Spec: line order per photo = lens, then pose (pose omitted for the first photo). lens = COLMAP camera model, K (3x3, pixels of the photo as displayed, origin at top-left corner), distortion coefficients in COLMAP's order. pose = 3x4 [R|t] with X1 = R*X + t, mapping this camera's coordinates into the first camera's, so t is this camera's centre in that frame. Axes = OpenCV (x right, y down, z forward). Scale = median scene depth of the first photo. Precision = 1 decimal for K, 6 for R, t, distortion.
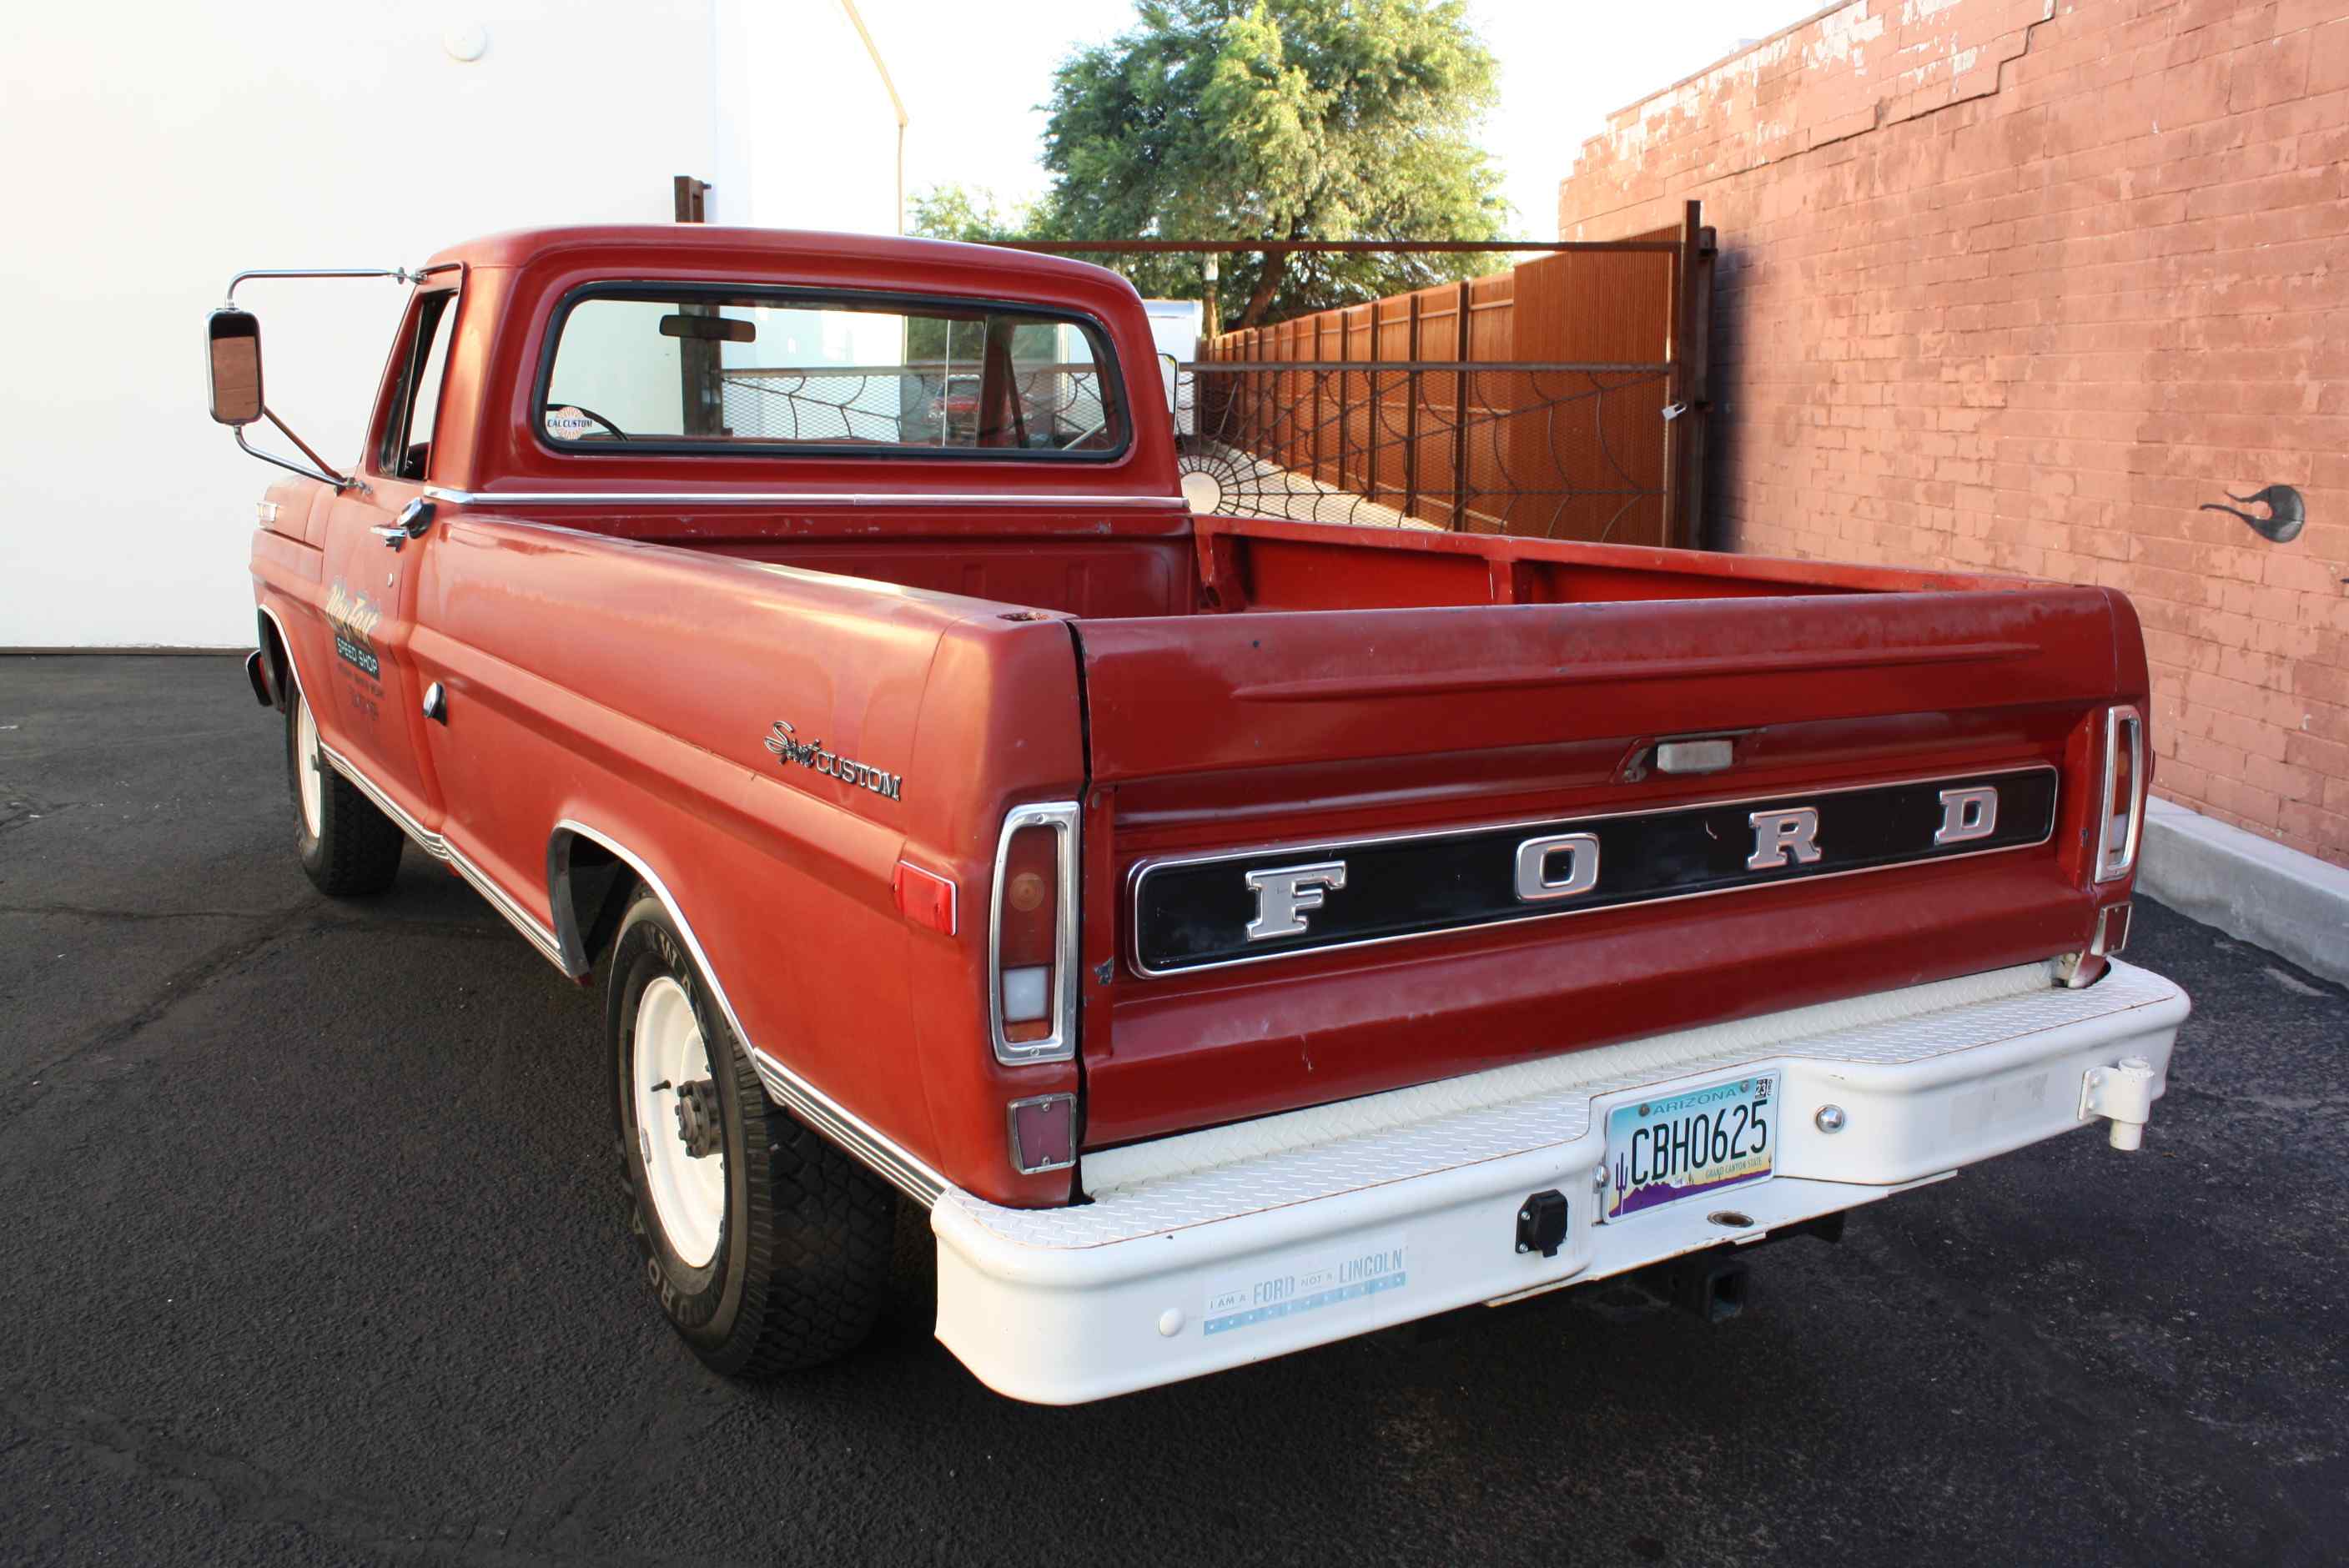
lens RADIAL K [[2076.2, 0, 1189.1], [0, 2076.2, 801.0], [0, 0, 1]] dist [-0.163338, 0.148679]
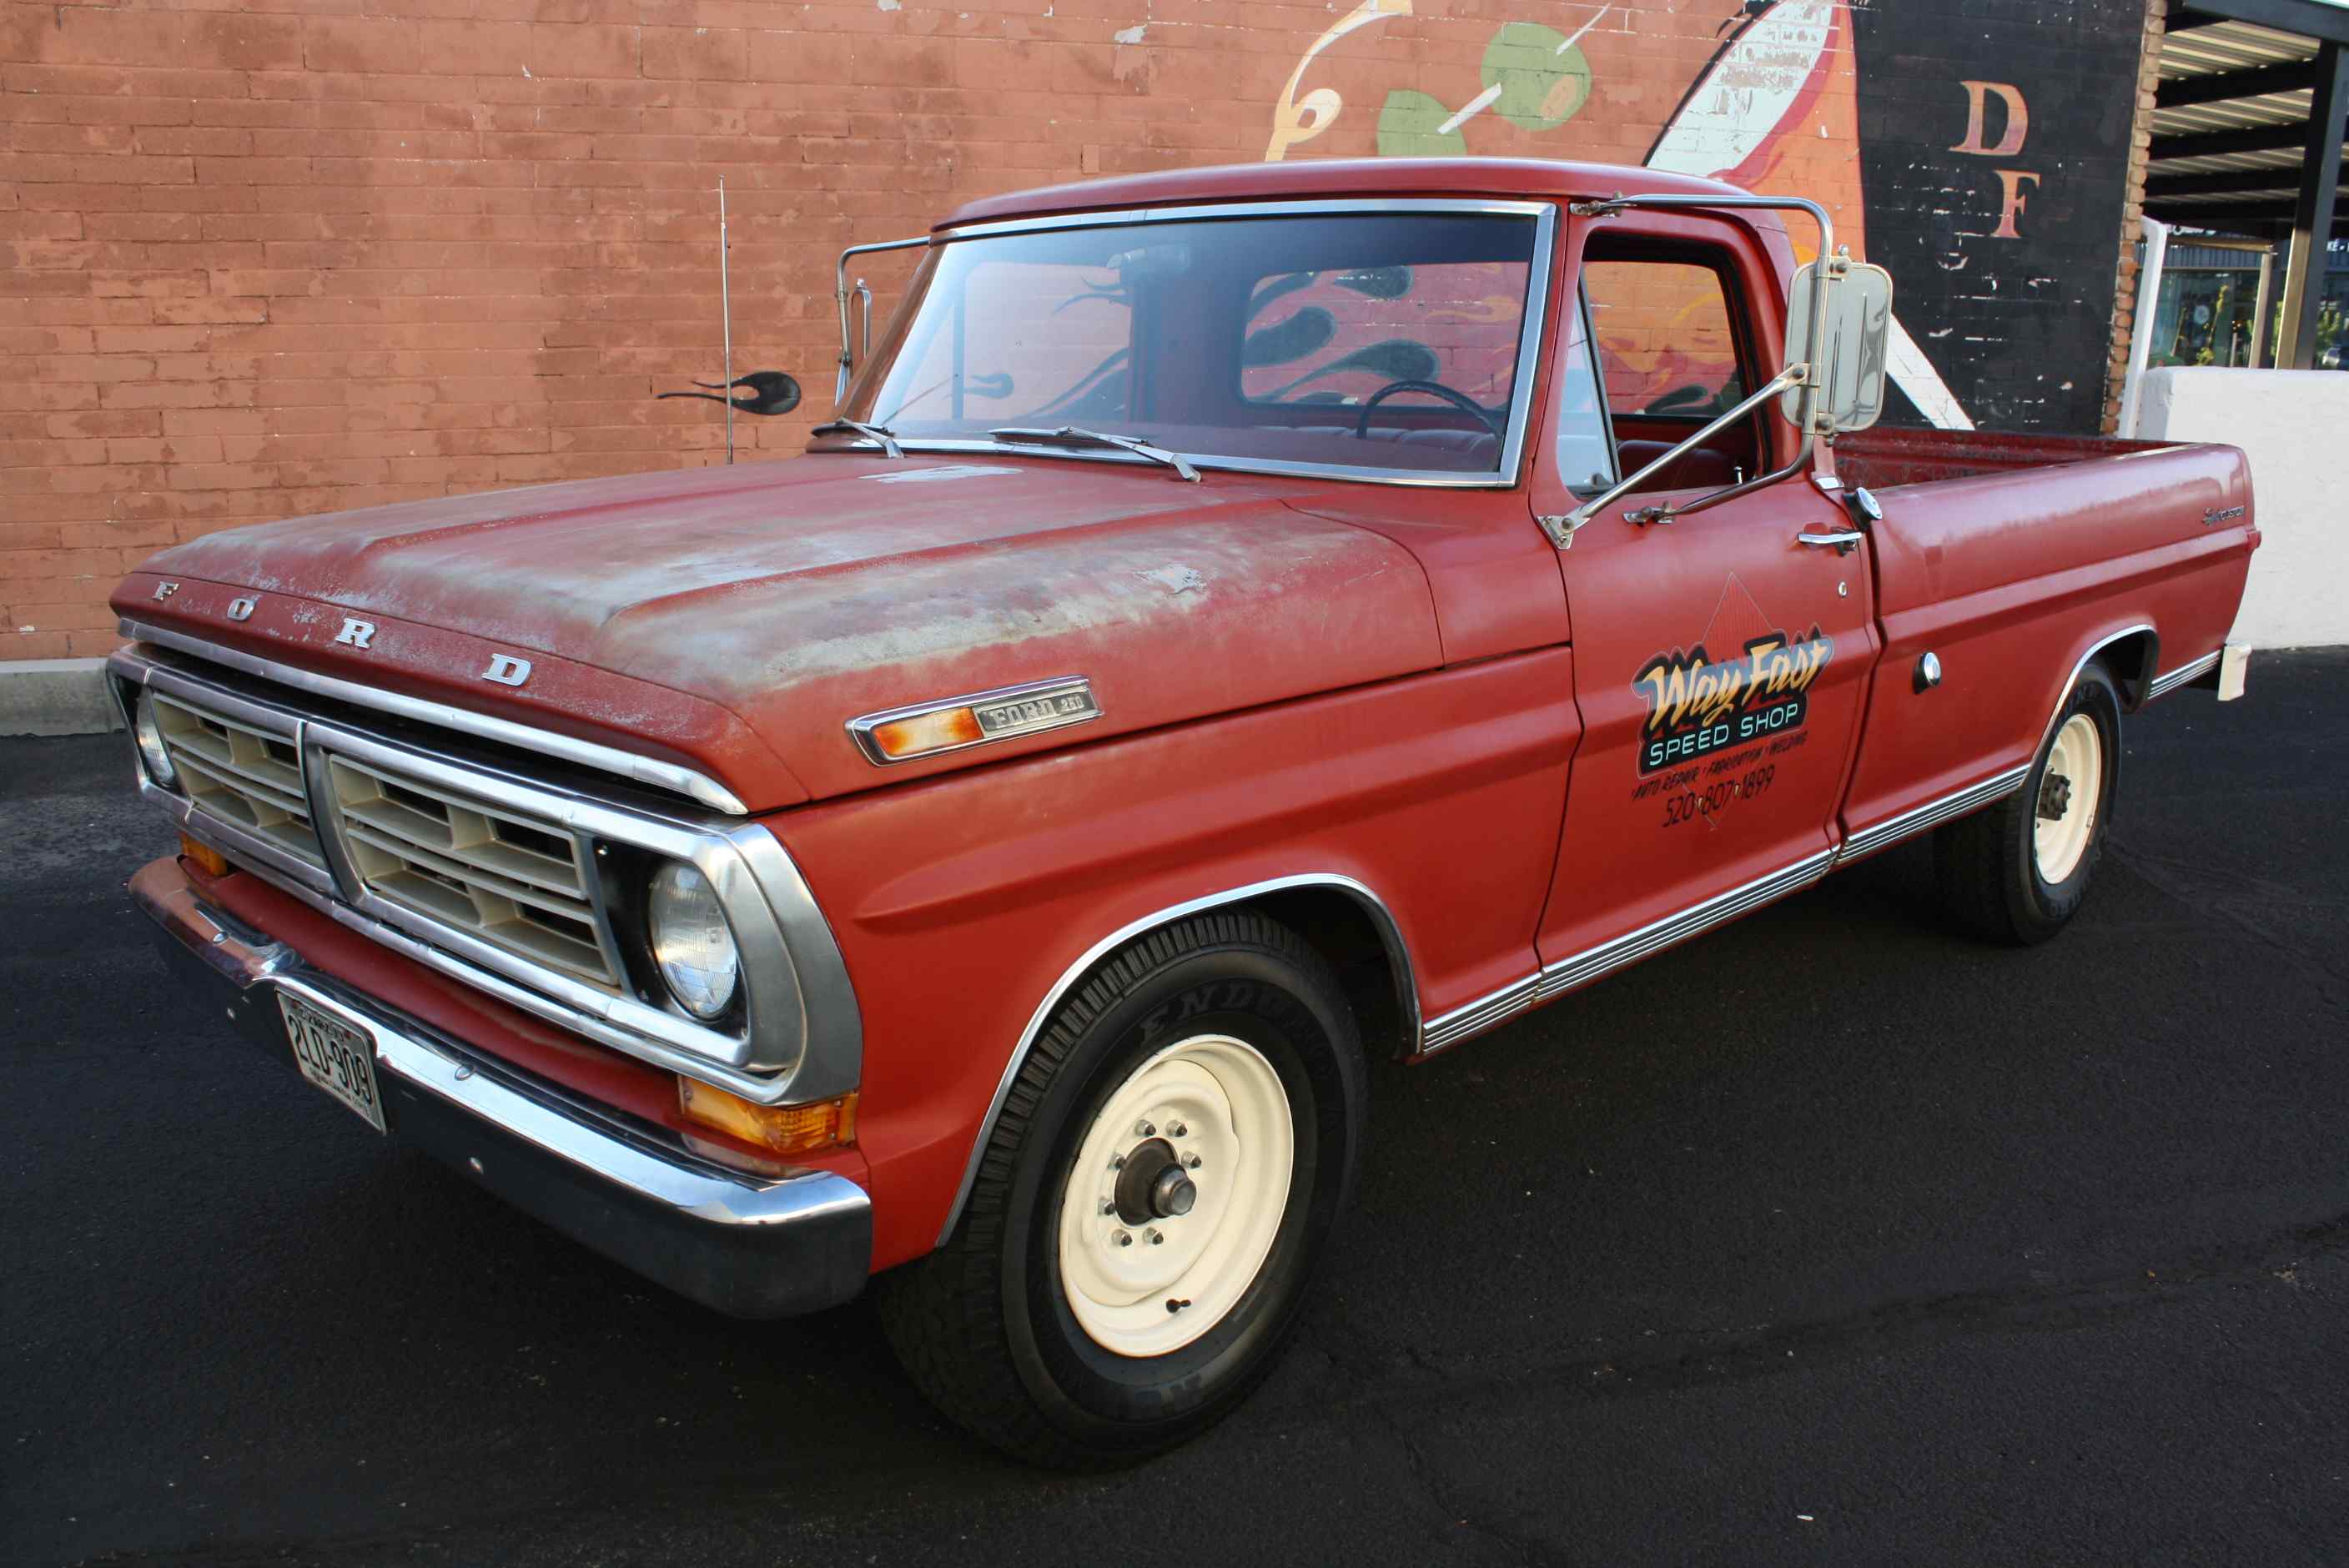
lens RADIAL K [[1964.7, 0, 1207.3], [0, 1964.7, 782.2], [0, 0, 1]] dist [-0.160505, 0.134429]
pose [[-0.247588, -0.246901, 0.936878, -0.800800], [0.170873, 0.940700, 0.293064, -0.228114], [-0.953678, 0.232646, -0.190717, 1.023837]]
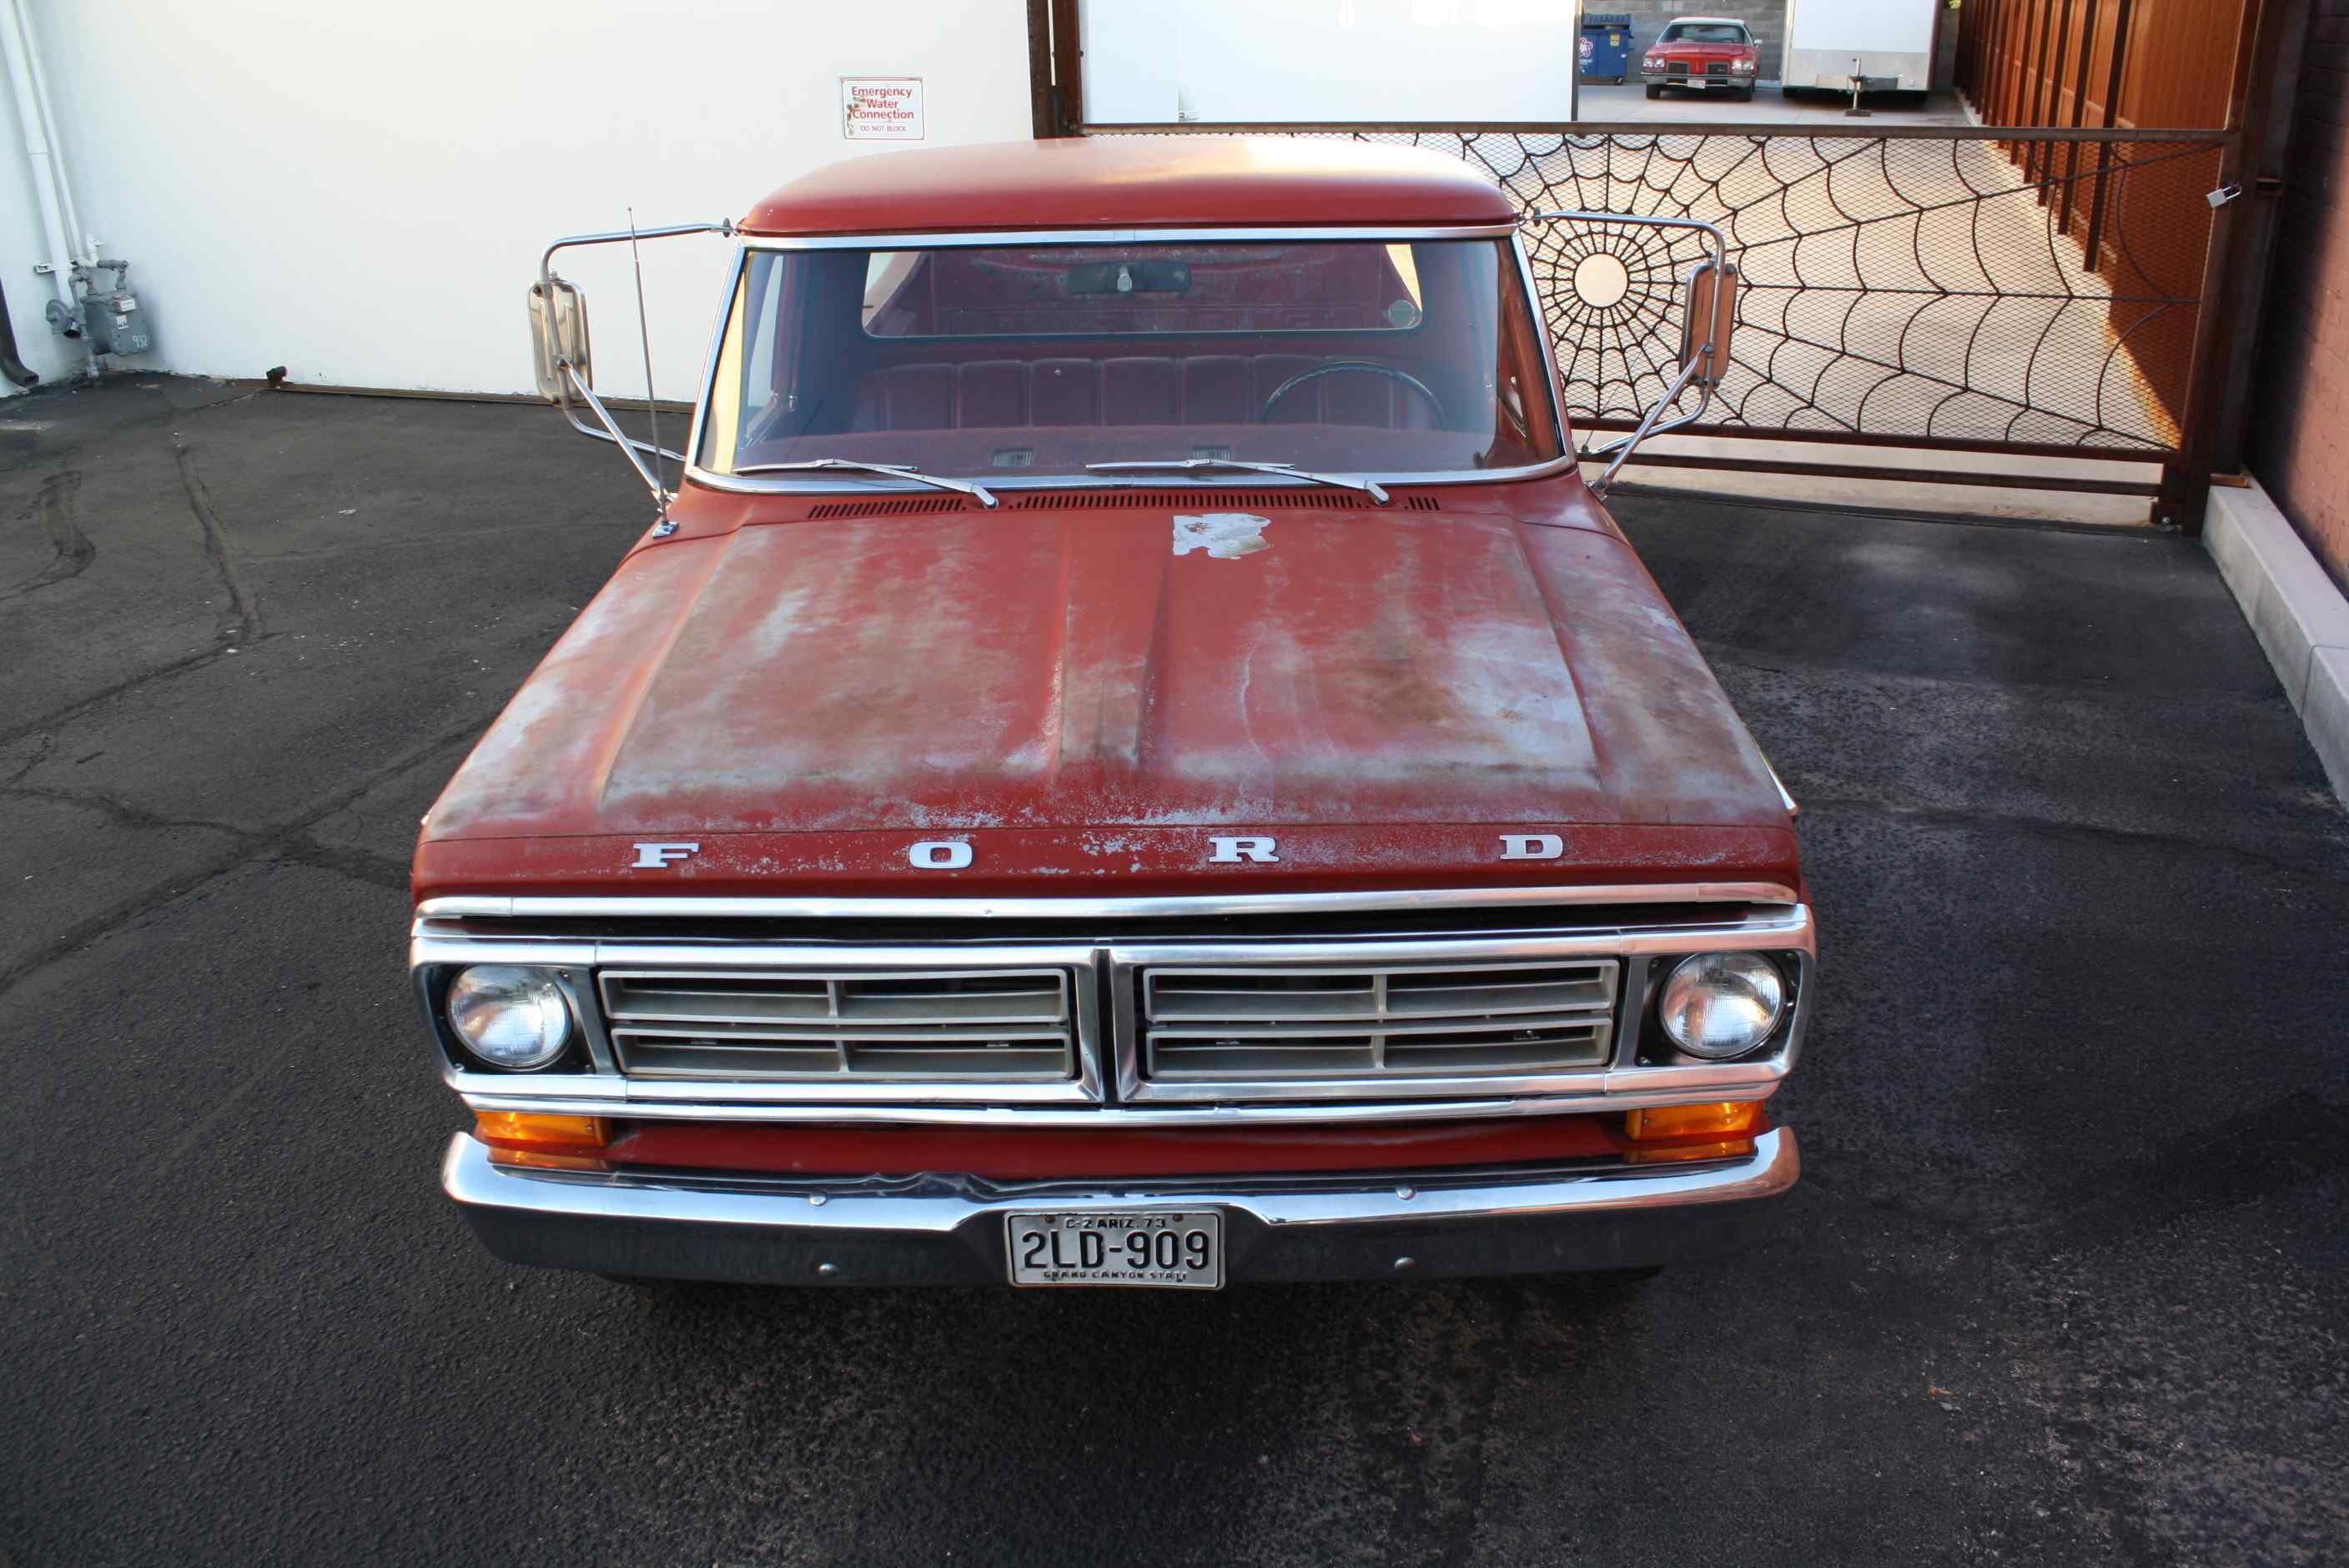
lens RADIAL K [[1964.7, 0, 1196.8], [0, 1964.7, 794.9], [0, 0, 1]] dist [-0.160505, 0.134429]
pose [[-0.844228, -0.235216, 0.481614, -0.569287], [0.081182, 0.832079, 0.548684, -0.407154], [-0.529800, 0.502313, -0.683369, 1.388174]]
